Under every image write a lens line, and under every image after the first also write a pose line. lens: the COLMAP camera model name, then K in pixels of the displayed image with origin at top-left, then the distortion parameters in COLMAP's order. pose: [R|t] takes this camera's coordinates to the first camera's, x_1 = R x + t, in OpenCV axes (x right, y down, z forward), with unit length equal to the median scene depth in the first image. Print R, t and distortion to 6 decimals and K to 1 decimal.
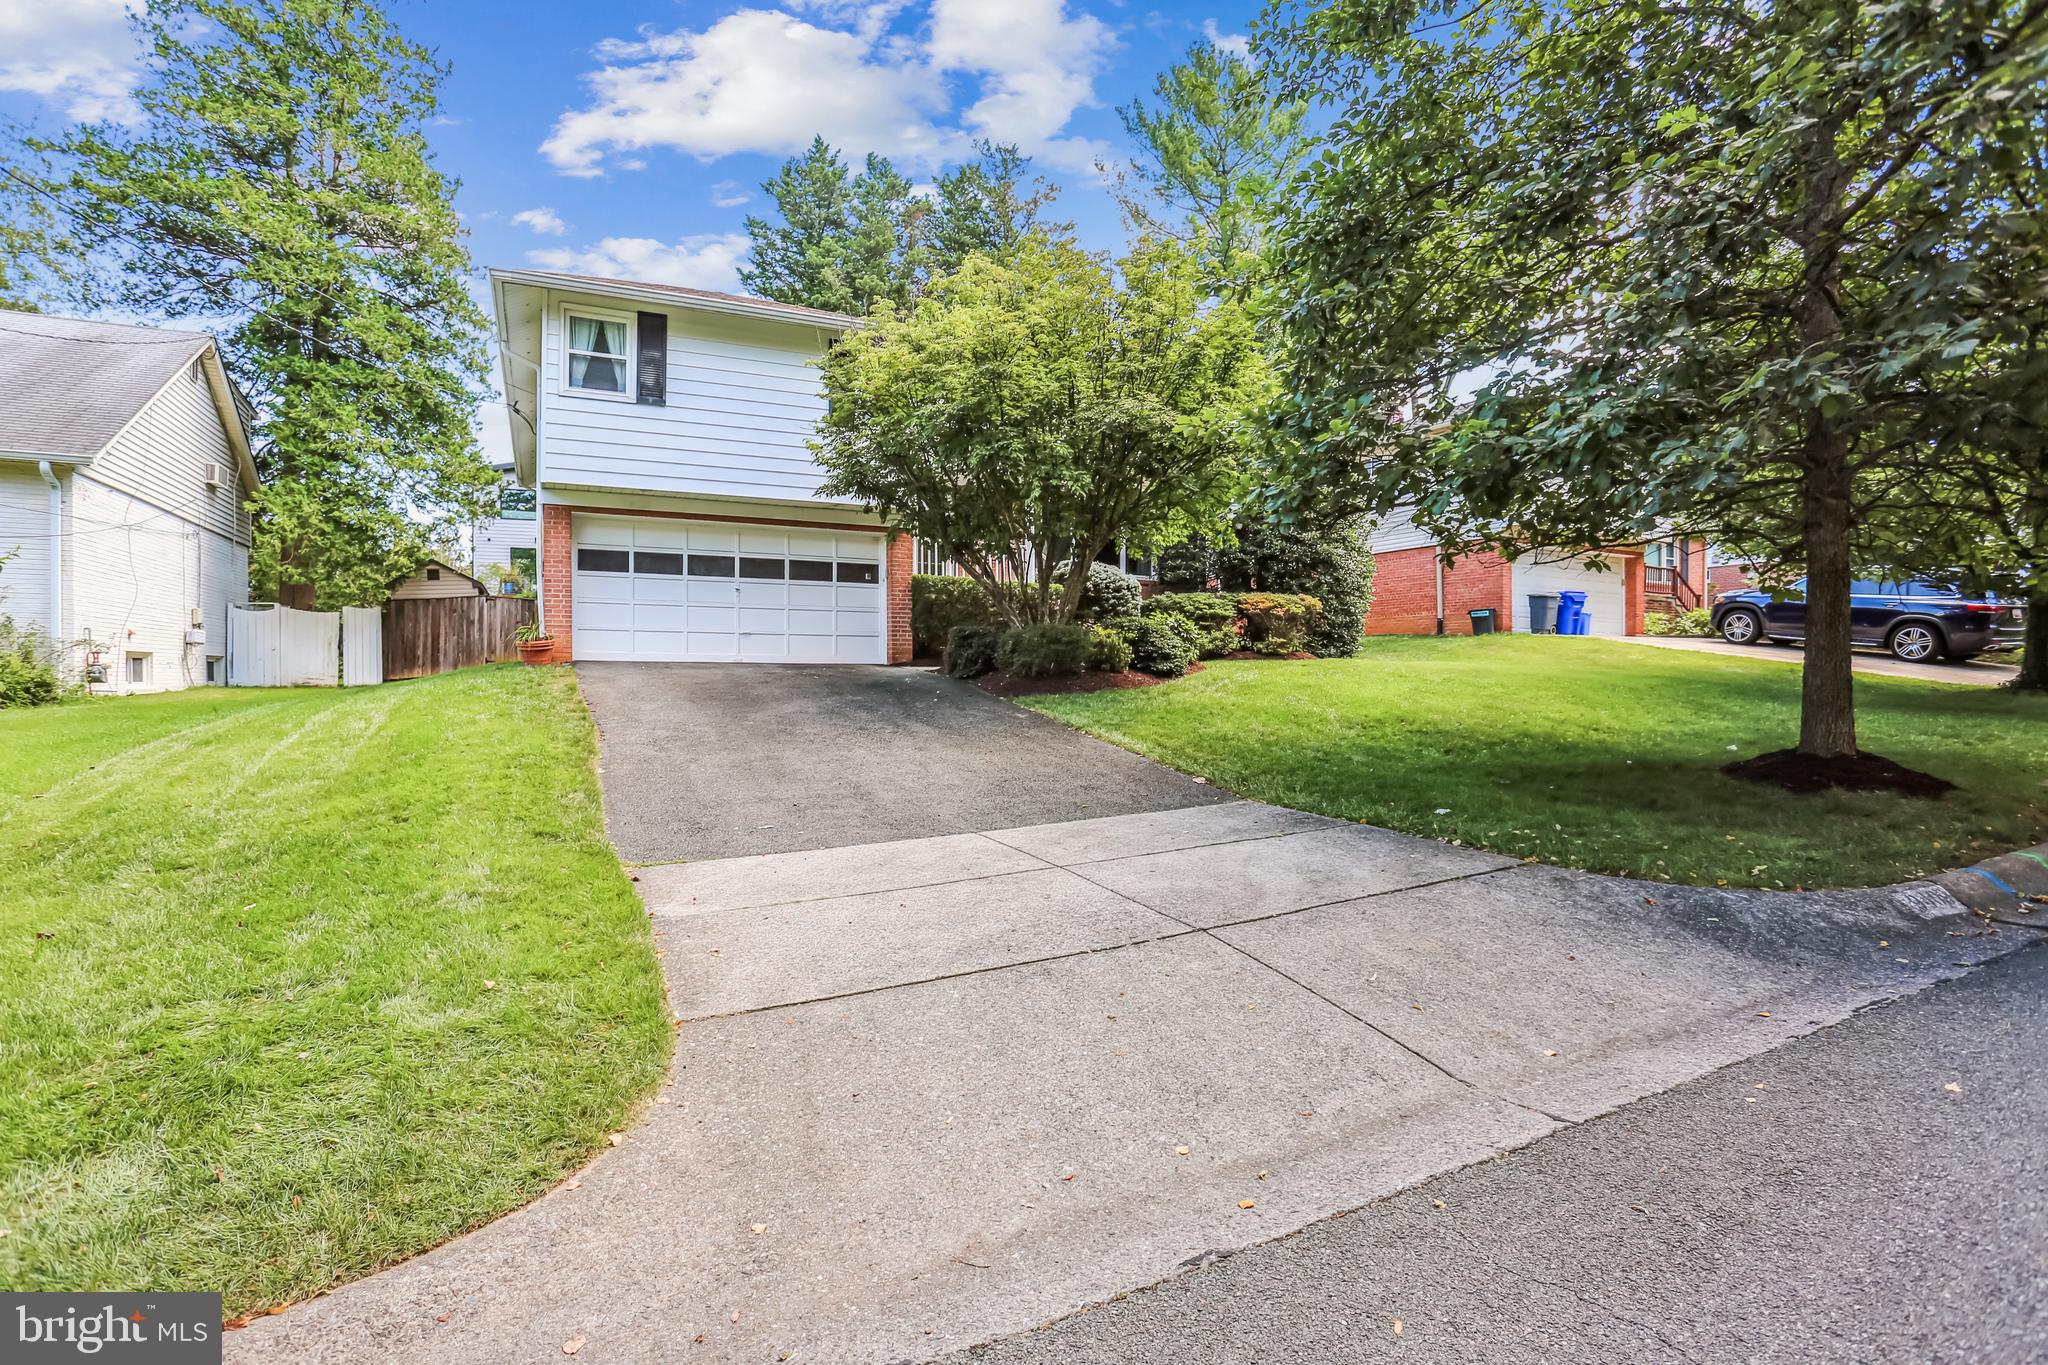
lens RADIAL K [[973.2, 0, 1025.7], [0, 973.2, 671.2], [0, 0, 1]] dist [-0.000244, 0.000043]
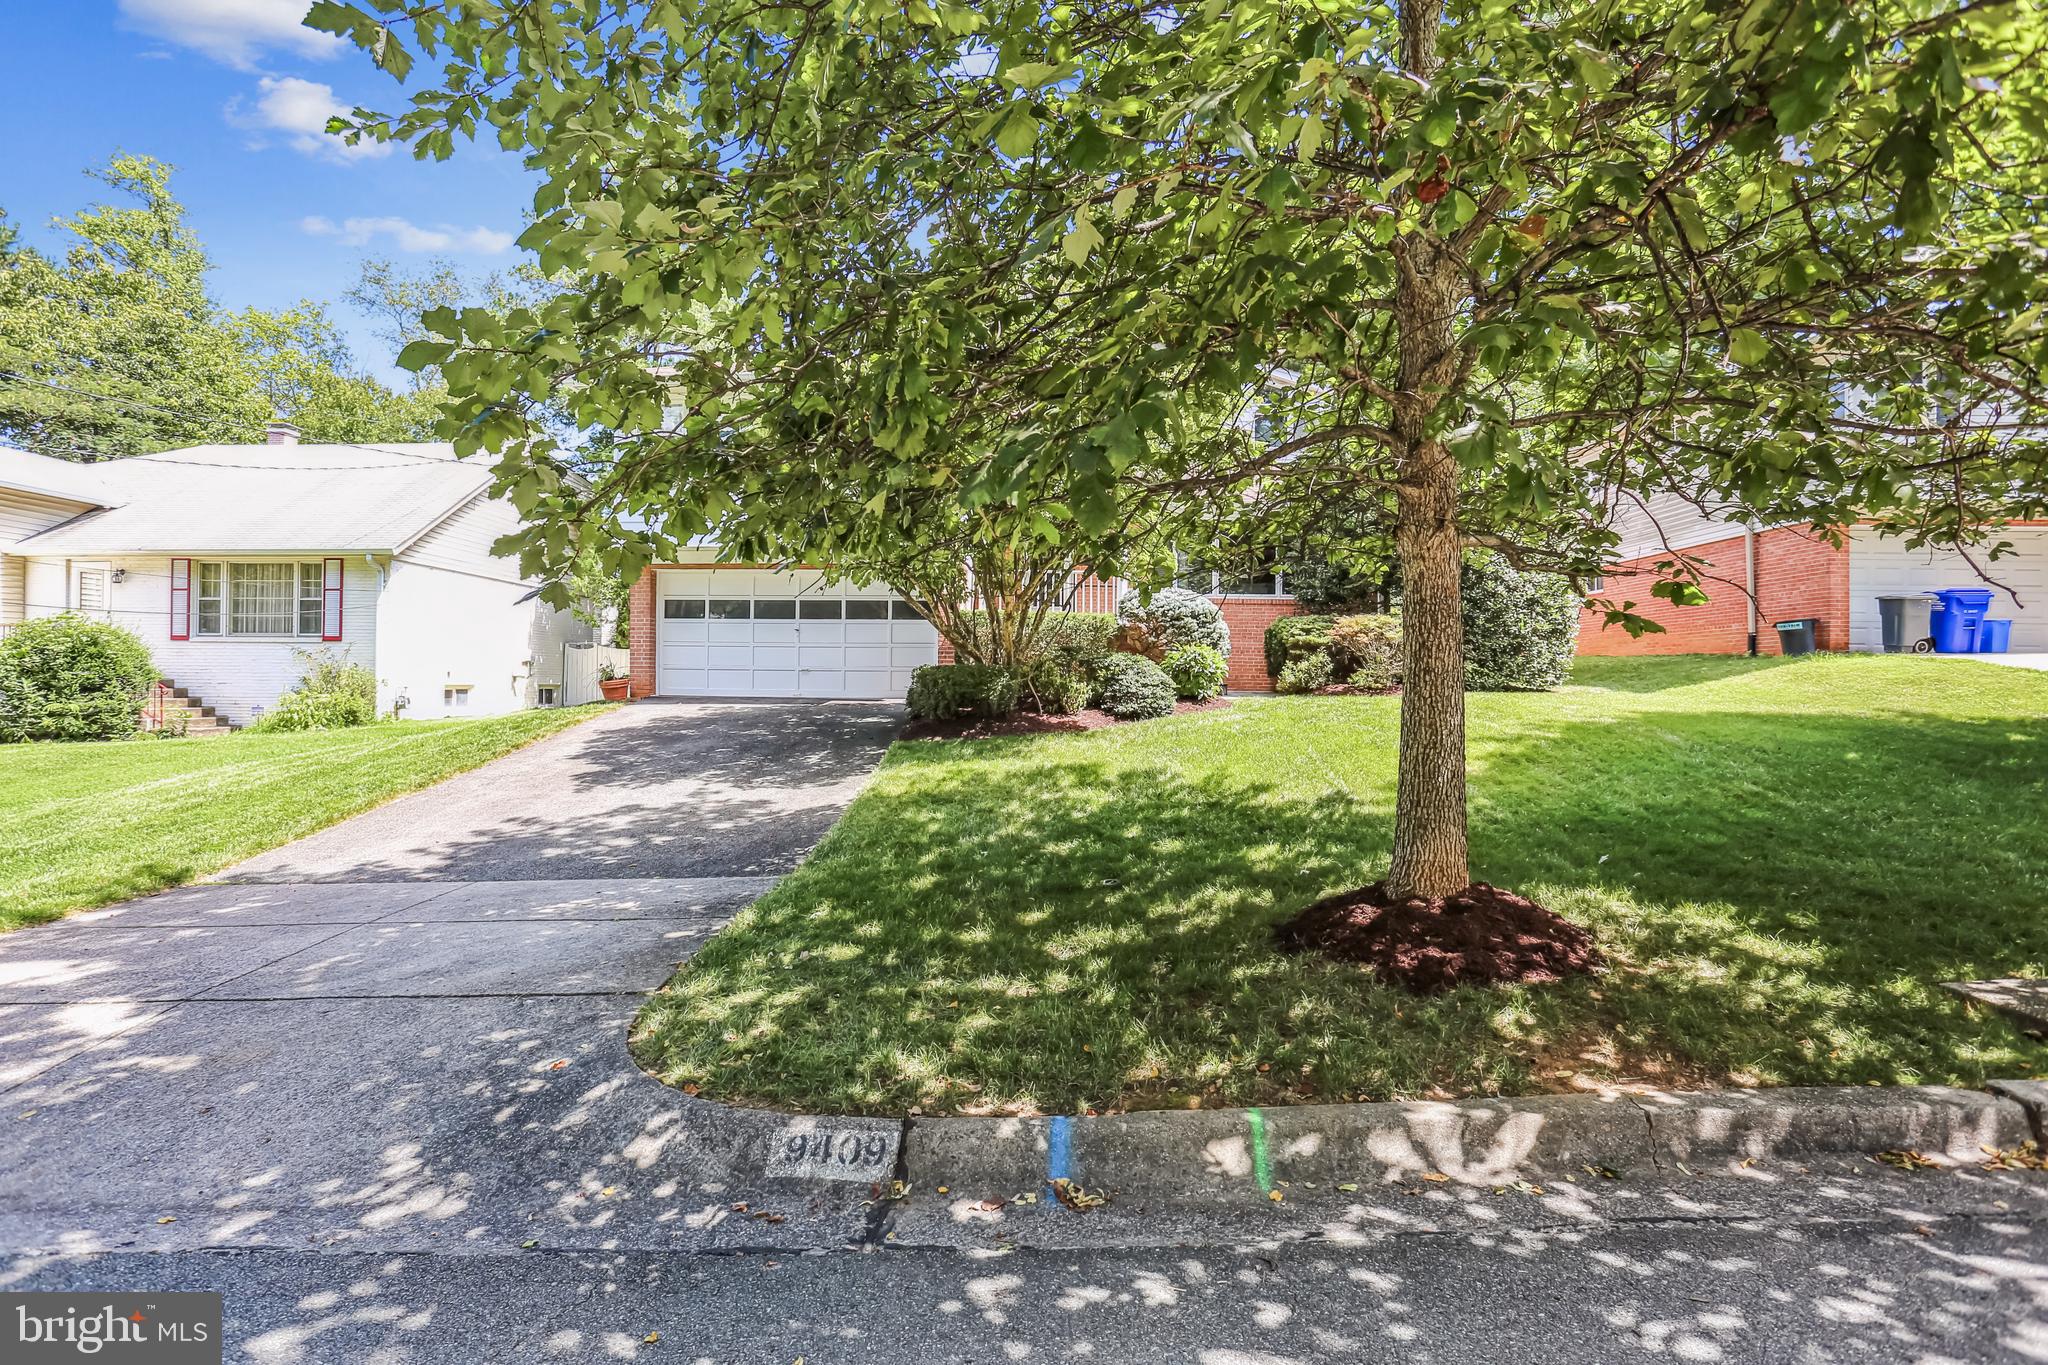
lens RADIAL K [[973.2, 0, 1024.6], [0, 973.2, 681.9], [0, 0, 1]] dist [-0.000244, 0.000043]
pose [[0.908474, -0.005582, -0.417905, 0.248894], [0.001072, 0.999939, -0.011026, -0.009763], [0.417941, 0.009569, 0.908424, 0.092118]]
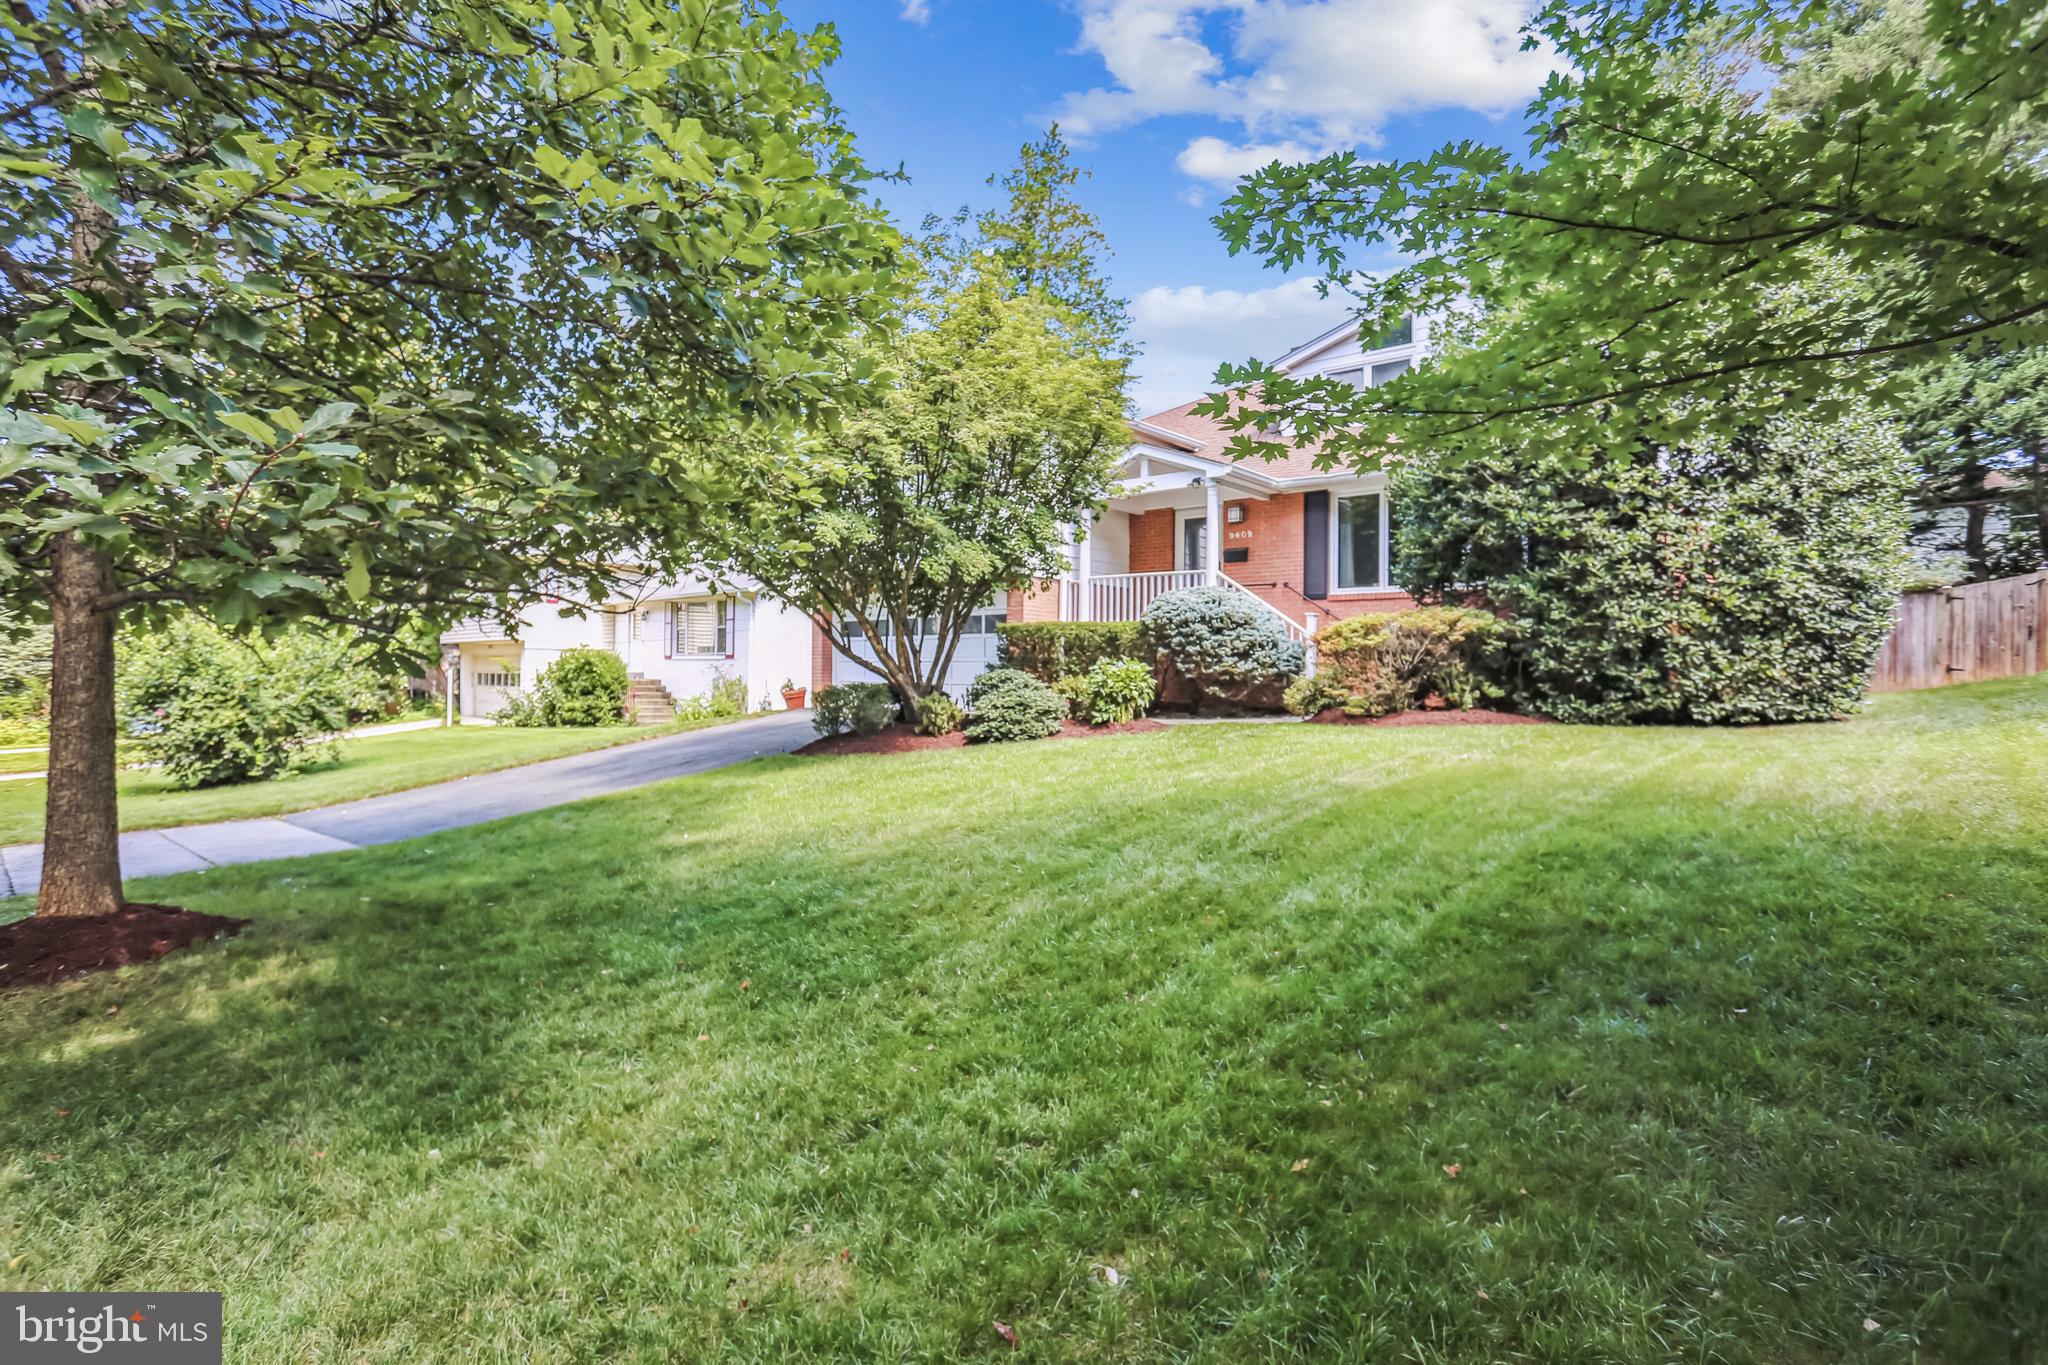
lens RADIAL K [[973.2, 0, 1025.0], [0, 973.2, 685.1], [0, 0, 1]] dist [-0.000244, 0.000043]
pose [[0.435637, 0.001013, -0.900122, 0.524835], [-0.009543, 0.999948, -0.003493, -0.022775], [0.900072, 0.010111, 0.435625, 0.412225]]
